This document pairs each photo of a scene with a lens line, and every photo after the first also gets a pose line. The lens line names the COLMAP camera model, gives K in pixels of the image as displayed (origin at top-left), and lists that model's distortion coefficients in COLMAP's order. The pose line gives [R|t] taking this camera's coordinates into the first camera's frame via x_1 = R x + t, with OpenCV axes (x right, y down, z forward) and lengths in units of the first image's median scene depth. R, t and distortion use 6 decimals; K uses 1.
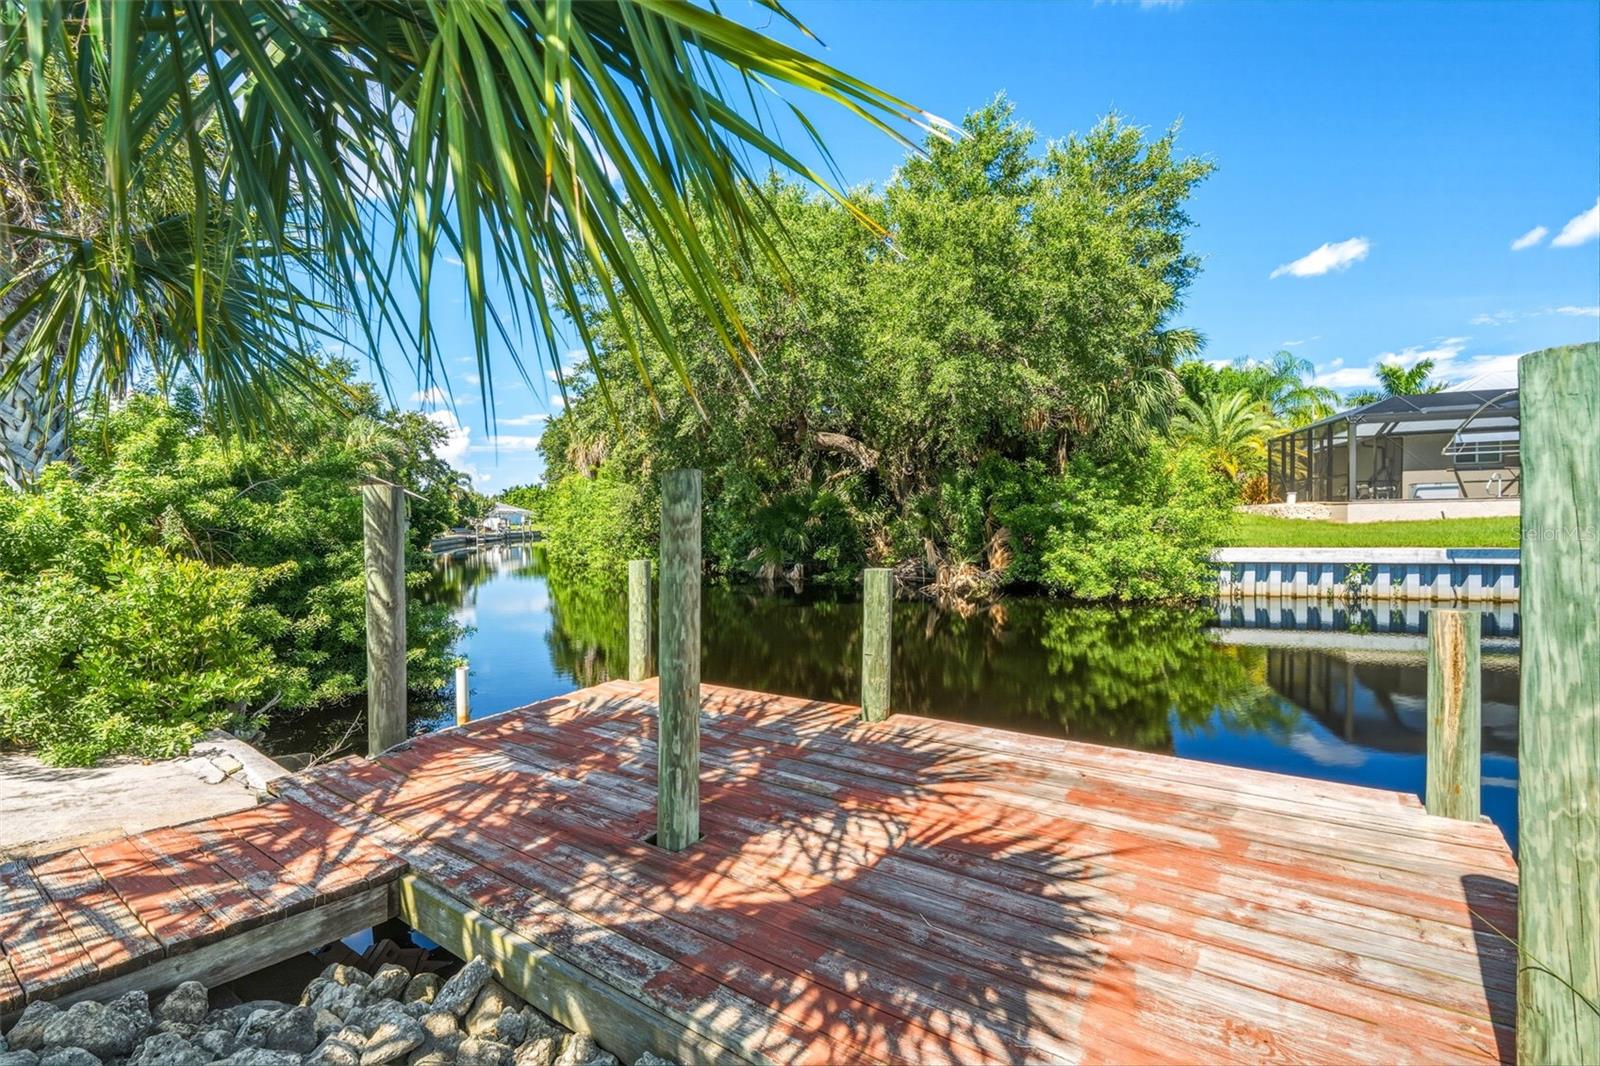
lens RADIAL K [[716.4, 0, 798.0], [0, 716.4, 531.8], [0, 0, 1]] dist [-0.002923, -0.000235]
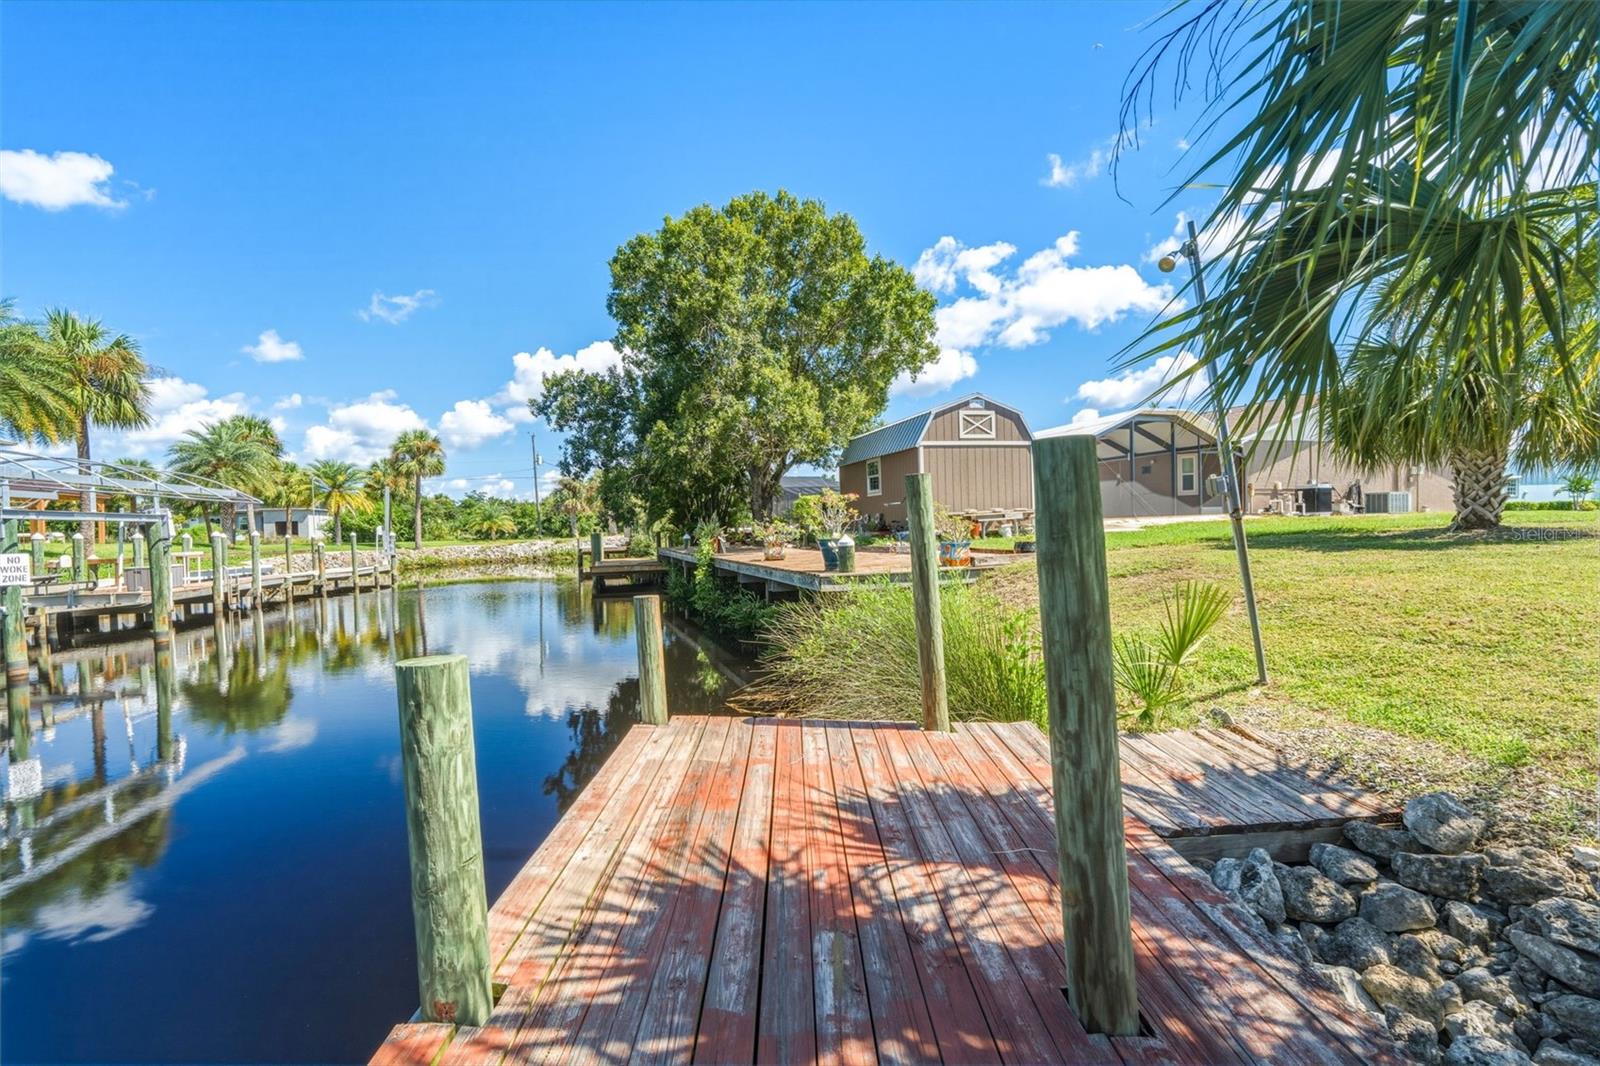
lens RADIAL K [[716.4, 0, 798.0], [0, 716.4, 531.8], [0, 0, 1]] dist [-0.002923, -0.000235]
pose [[-0.599671, 0.029978, 0.799685, -0.531683], [0.052320, 0.998629, 0.001798, -0.015867], [-0.798534, 0.042918, -0.600417, 1.595214]]
